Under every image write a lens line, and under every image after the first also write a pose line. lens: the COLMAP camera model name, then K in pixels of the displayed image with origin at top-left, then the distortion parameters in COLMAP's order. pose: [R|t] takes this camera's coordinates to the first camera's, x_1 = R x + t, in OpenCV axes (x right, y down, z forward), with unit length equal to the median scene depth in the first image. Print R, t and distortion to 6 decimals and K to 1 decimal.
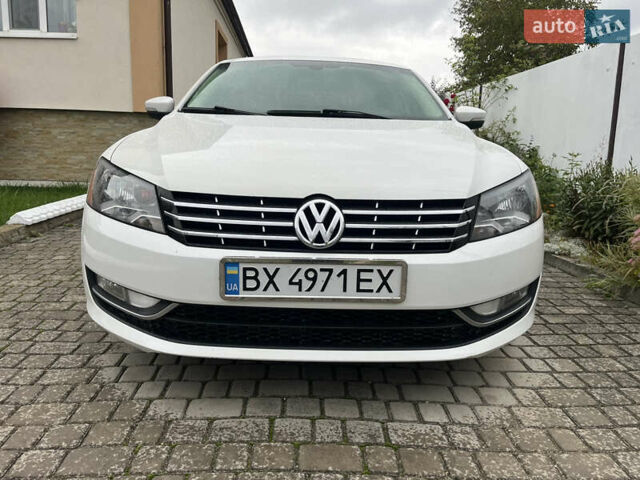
lens RADIAL K [[484.8, 0, 318.1], [0, 484.8, 238.1], [0, 0, 1]] dist [0.072492, -0.090291]
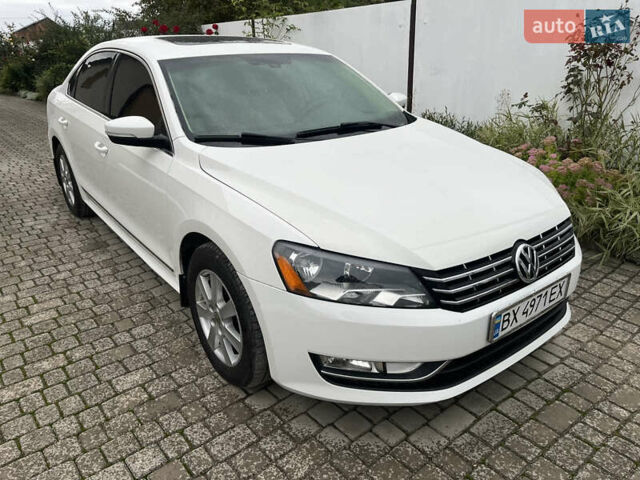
lens RADIAL K [[484.8, 0, 317.4], [0, 484.8, 238.5], [0, 0, 1]] dist [0.072492, -0.090291]
pose [[0.803149, -0.255820, 0.538059, -0.916906], [0.148933, 0.960656, 0.234435, -0.390586], [-0.576862, -0.108152, 0.809650, 0.212965]]
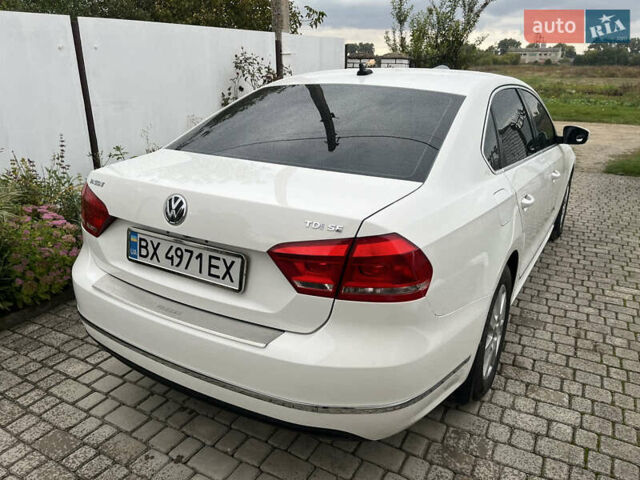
lens RADIAL K [[484.8, 0, 317.5], [0, 484.8, 241.2], [0, 0, 1]] dist [0.072492, -0.090291]
pose [[-0.846082, -0.215093, 0.487730, -0.717936], [0.062992, 0.868219, 0.492167, -1.136451], [-0.529317, 0.447137, -0.721035, 3.913669]]
